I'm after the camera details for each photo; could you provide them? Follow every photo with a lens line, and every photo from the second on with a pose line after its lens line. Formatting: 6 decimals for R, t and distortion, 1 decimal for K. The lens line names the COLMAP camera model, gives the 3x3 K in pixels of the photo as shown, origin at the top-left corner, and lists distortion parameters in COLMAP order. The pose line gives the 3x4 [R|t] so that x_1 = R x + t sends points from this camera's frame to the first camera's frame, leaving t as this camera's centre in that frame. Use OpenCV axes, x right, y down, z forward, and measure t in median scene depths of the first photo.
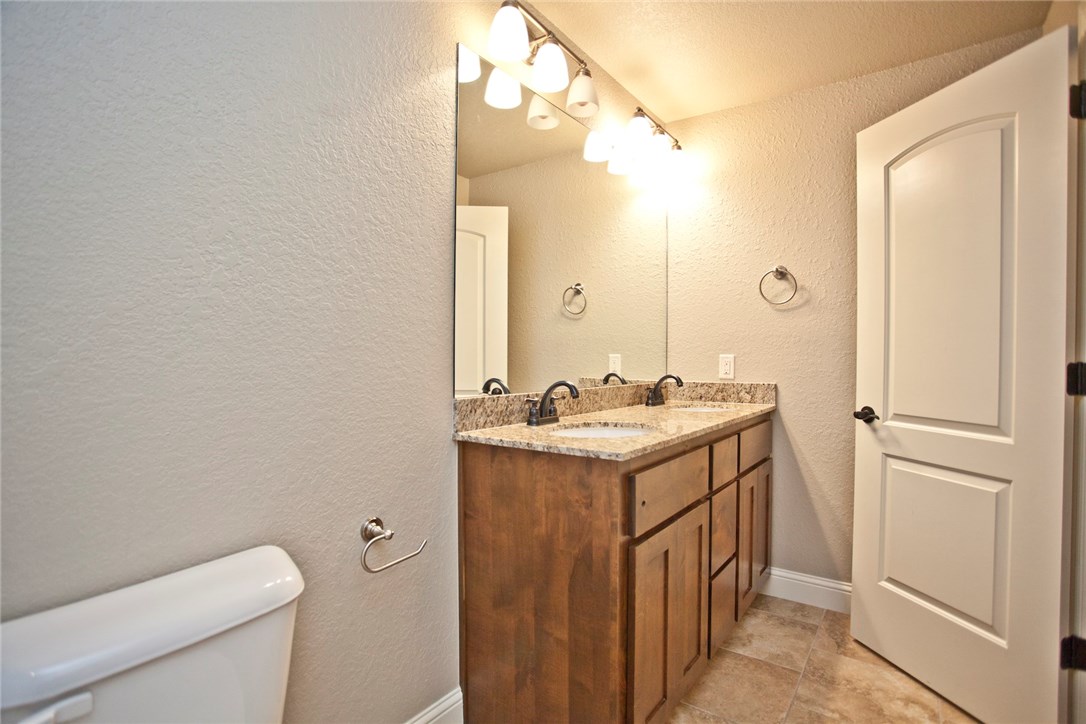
lens RADIAL K [[533.5, 0, 543.0], [0, 533.5, 362.0], [0, 0, 1]] dist [-0.083115, 0.042230]
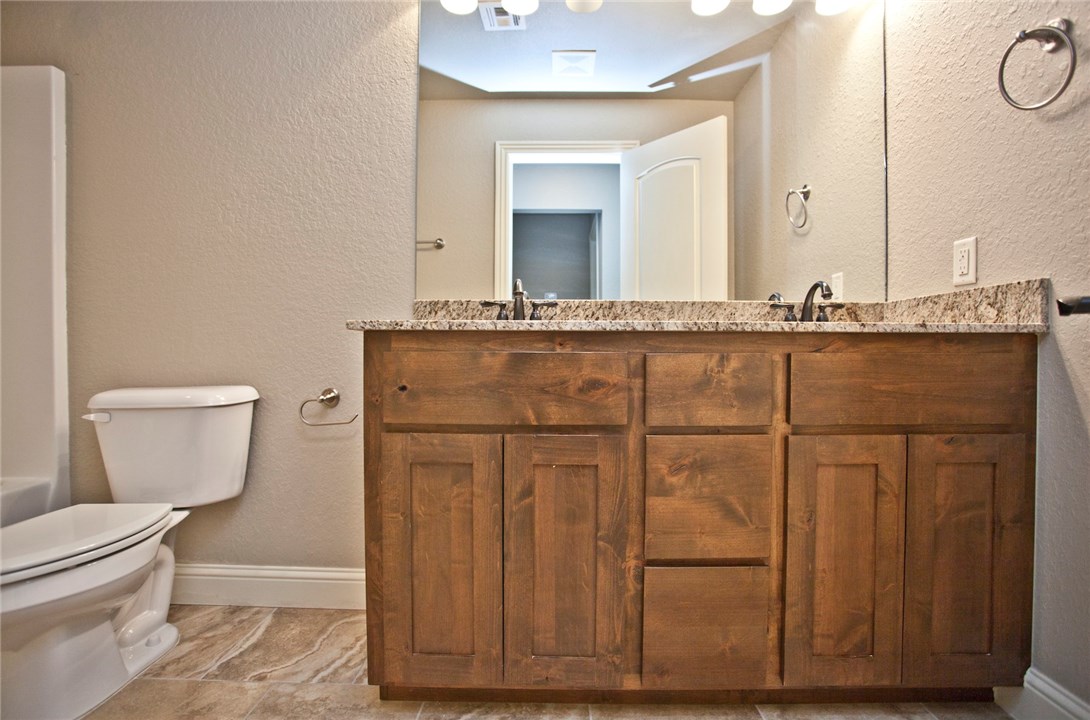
lens RADIAL K [[529.1, 0, 552.2], [0, 529.1, 359.8], [0, 0, 1]] dist [-0.068132, 0.038391]
pose [[0.576994, 0.009823, -0.816689, 0.550347], [-0.008940, 0.999944, 0.005711, 0.112863], [0.816700, 0.004006, 0.577049, 0.368722]]
